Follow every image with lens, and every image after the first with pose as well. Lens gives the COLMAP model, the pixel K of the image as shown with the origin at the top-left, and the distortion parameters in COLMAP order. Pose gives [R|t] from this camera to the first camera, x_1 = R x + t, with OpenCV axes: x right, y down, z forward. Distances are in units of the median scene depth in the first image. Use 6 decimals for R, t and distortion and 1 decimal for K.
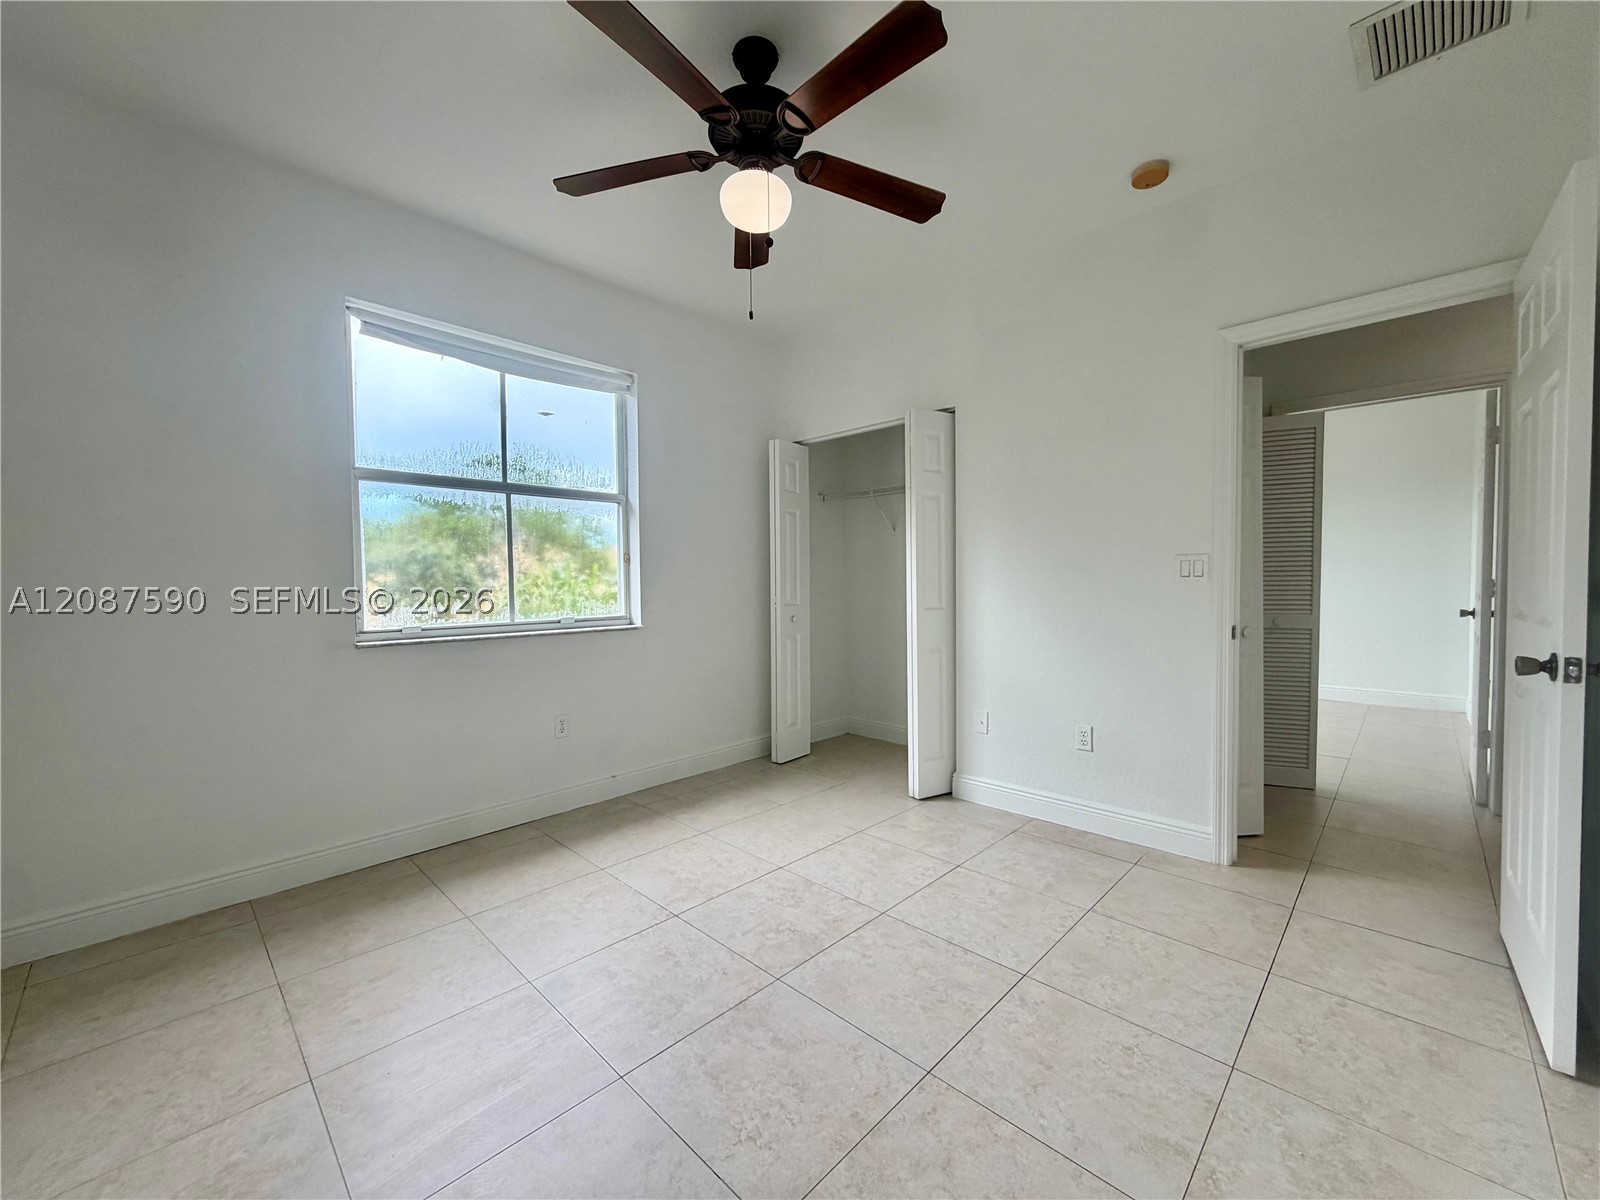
lens RADIAL K [[640.8, 0, 789.0], [0, 640.8, 595.3], [0, 0, 1]] dist [-0.000241, 0.000124]
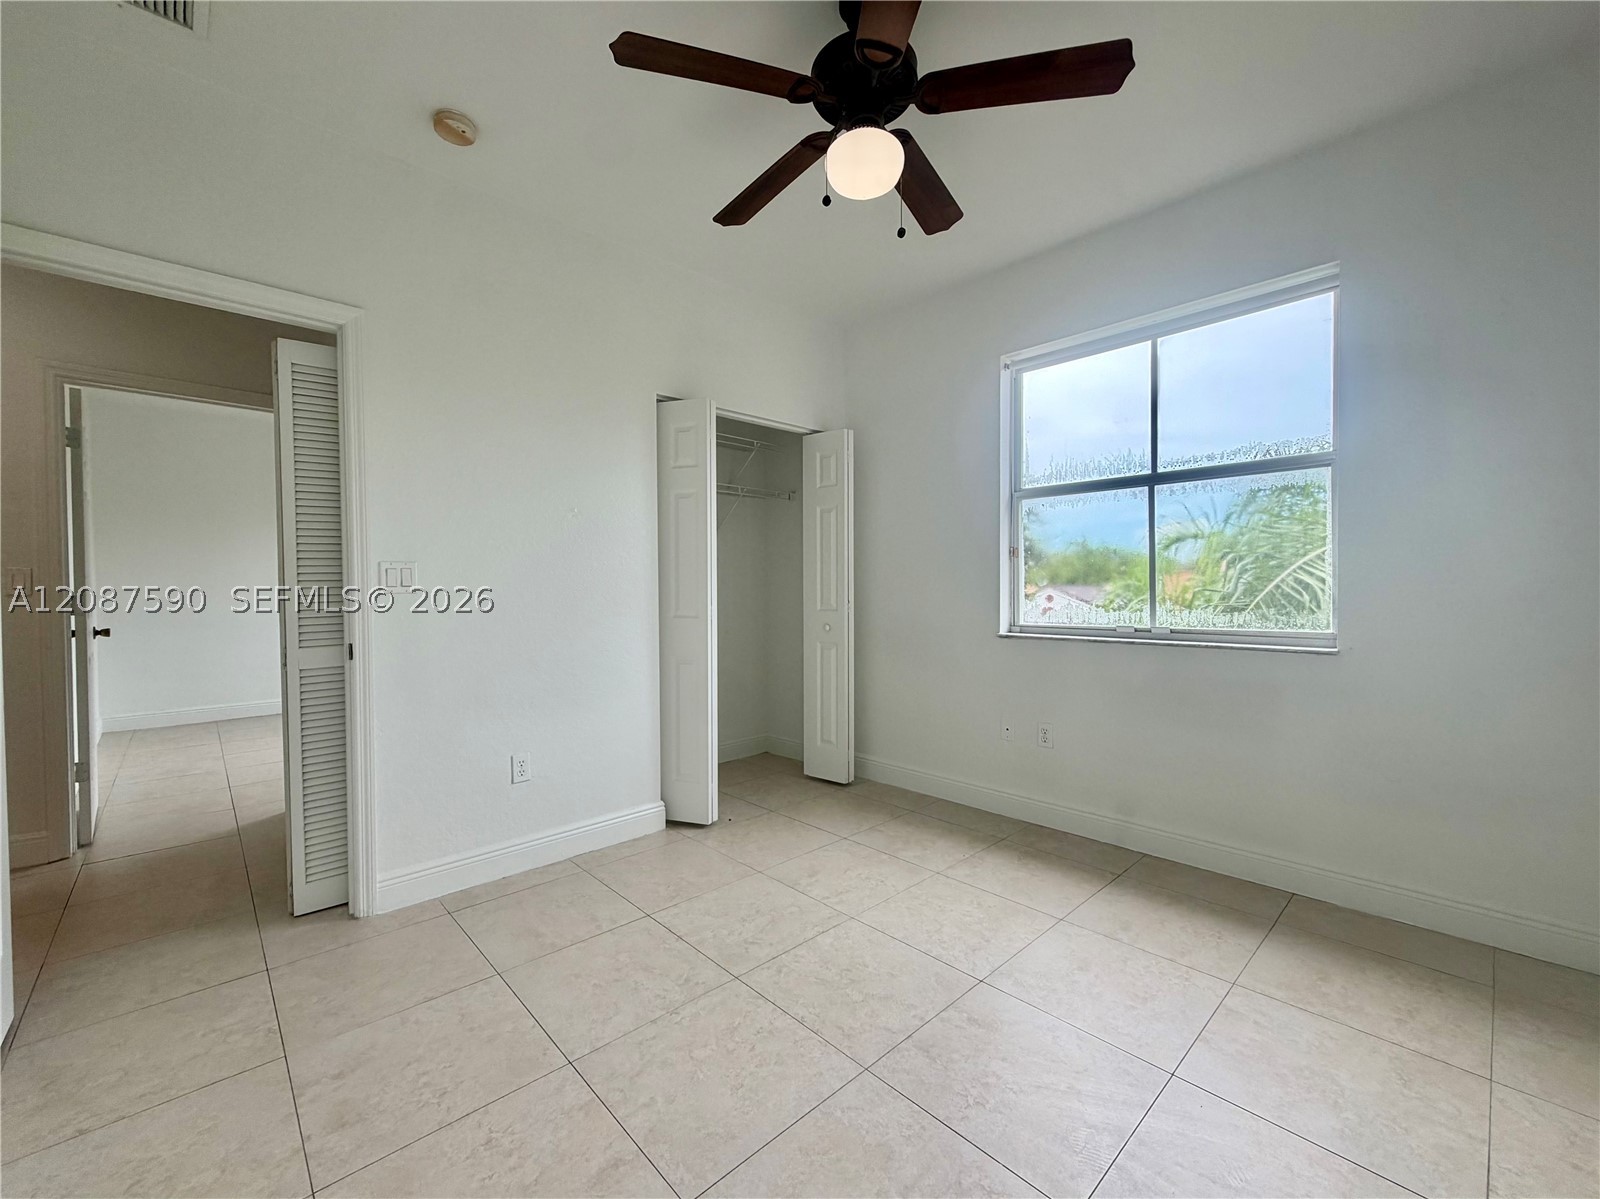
lens RADIAL K [[640.8, 0, 789.4], [0, 640.8, 600.2], [0, 0, 1]] dist [-0.000241, 0.000124]
pose [[-0.064528, 0.029421, -0.997482, 1.413528], [-0.014856, 0.999426, 0.030439, -0.047557], [0.997805, 0.016783, -0.064054, 1.560497]]
